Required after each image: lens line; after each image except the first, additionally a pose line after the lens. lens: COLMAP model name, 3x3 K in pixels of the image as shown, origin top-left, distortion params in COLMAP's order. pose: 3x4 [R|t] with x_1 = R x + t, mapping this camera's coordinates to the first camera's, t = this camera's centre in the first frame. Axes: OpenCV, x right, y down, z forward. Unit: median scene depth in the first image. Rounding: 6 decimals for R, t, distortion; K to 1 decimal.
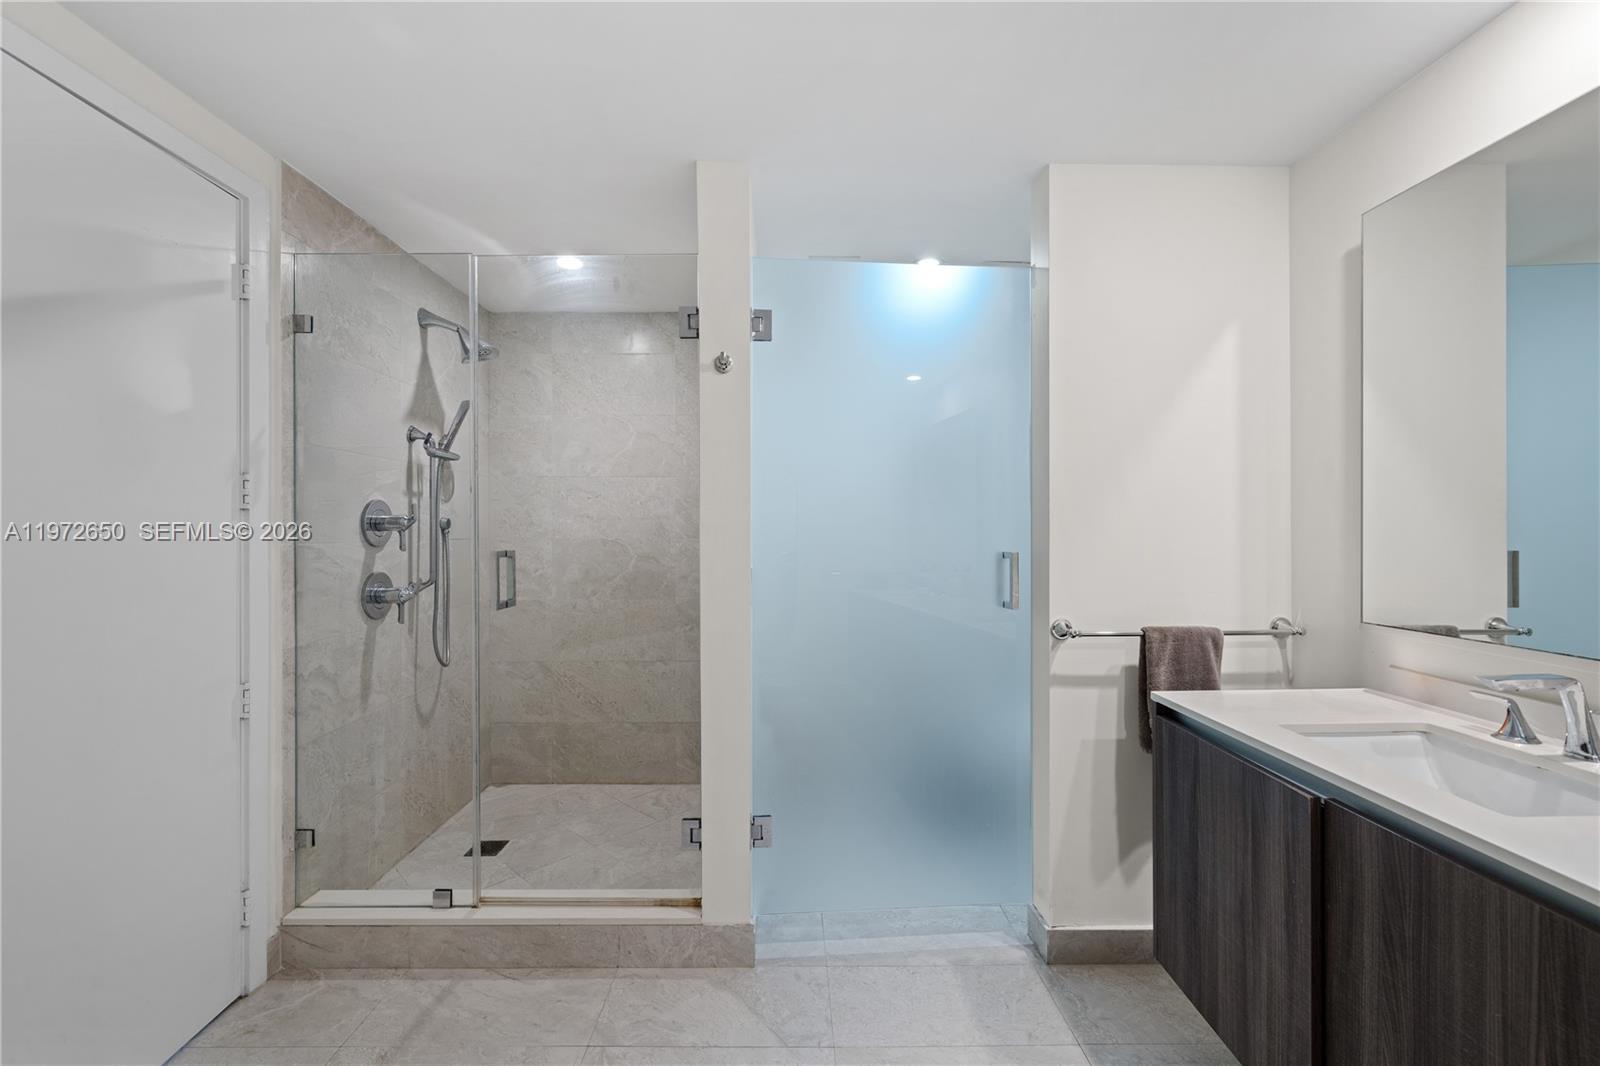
lens RADIAL K [[656.3, 0, 789.9], [0, 656.3, 534.7], [0, 0, 1]] dist [0.001104, 0.000173]
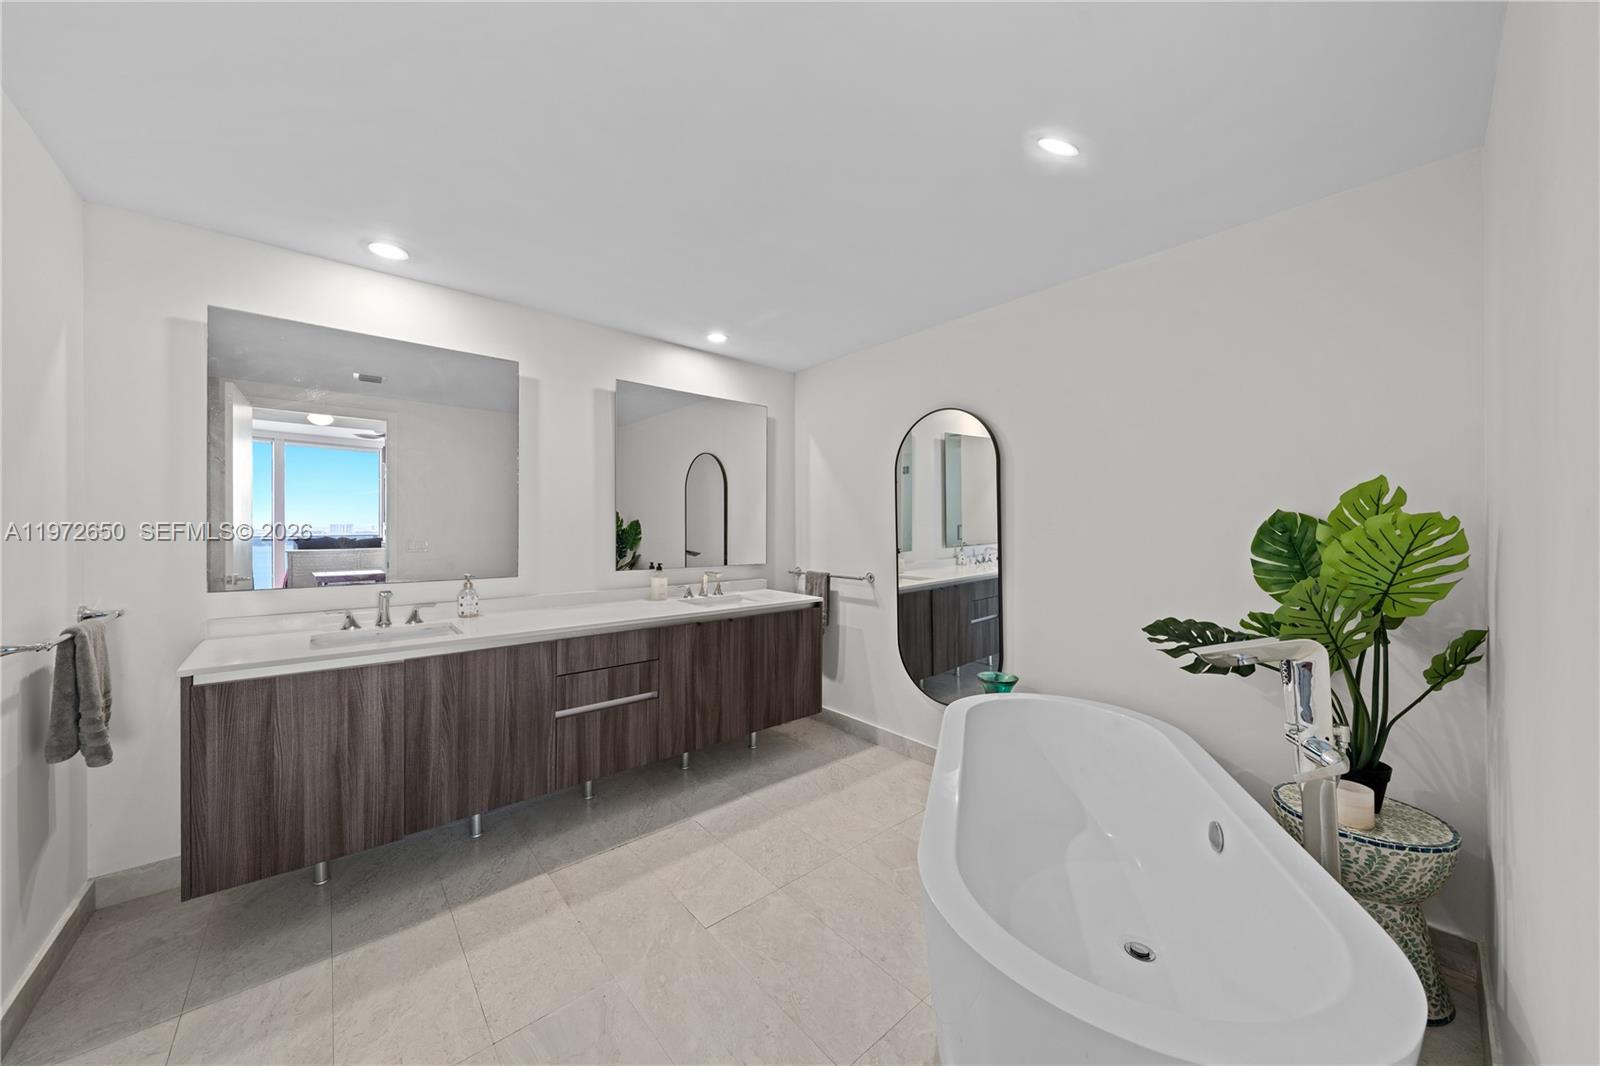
lens RADIAL K [[548.2, 0, 793.5], [0, 548.2, 531.1], [0, 0, 1]] dist [-0.000823, -0.000067]
pose [[-0.648143, 0.000777, 0.761519, -1.182584], [0.005318, 0.999980, 0.003506, 0.004464], [-0.761500, 0.006322, -0.648134, 1.119867]]
